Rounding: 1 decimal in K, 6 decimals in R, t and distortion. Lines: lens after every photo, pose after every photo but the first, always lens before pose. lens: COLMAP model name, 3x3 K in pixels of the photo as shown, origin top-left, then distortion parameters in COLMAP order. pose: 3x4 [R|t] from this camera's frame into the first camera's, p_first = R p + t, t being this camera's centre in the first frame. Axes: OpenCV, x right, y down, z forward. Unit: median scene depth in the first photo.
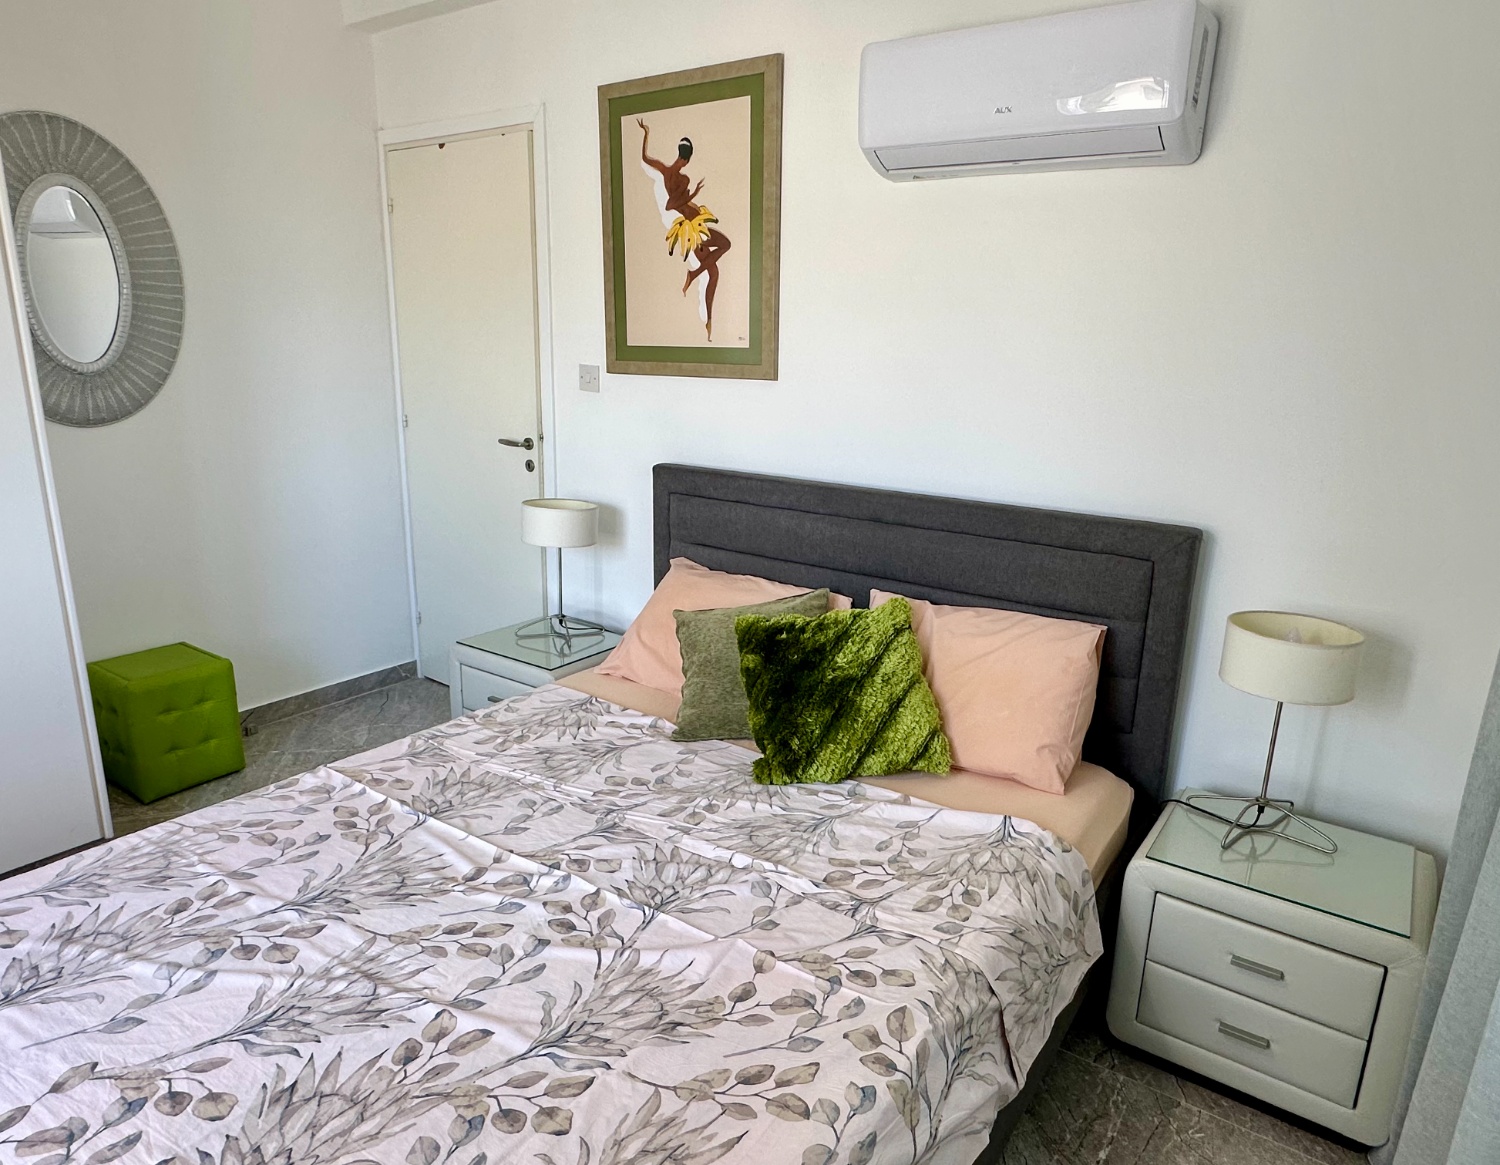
lens RADIAL K [[1020.2, 0, 750.0], [0, 1020.2, 582.5], [0, 0, 1]] dist [-0.005389, 0.001826]
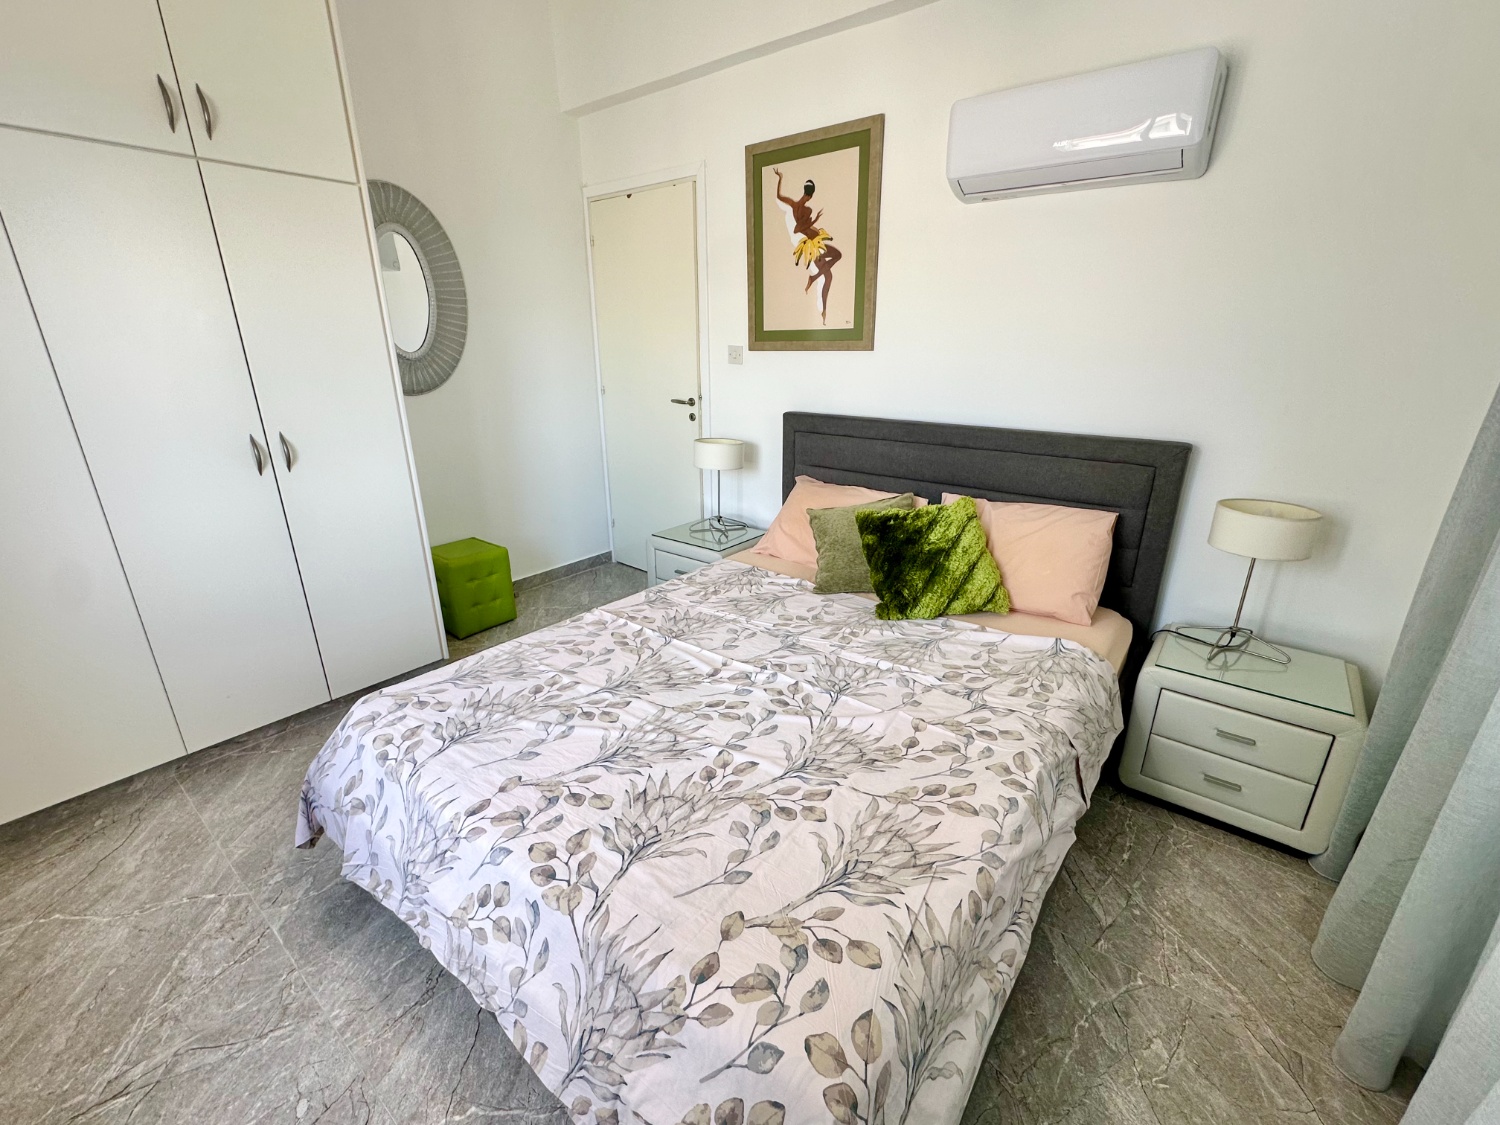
lens RADIAL K [[687.7, 0, 750.0], [0, 687.7, 562.5], [0, 0, 1]] dist [-0.003918, 0.000323]
pose [[0.997763, -0.006620, -0.066517, -0.124115], [0.011997, 0.996661, 0.080765, 0.031235], [0.065760, -0.081382, 0.994511, -0.017198]]
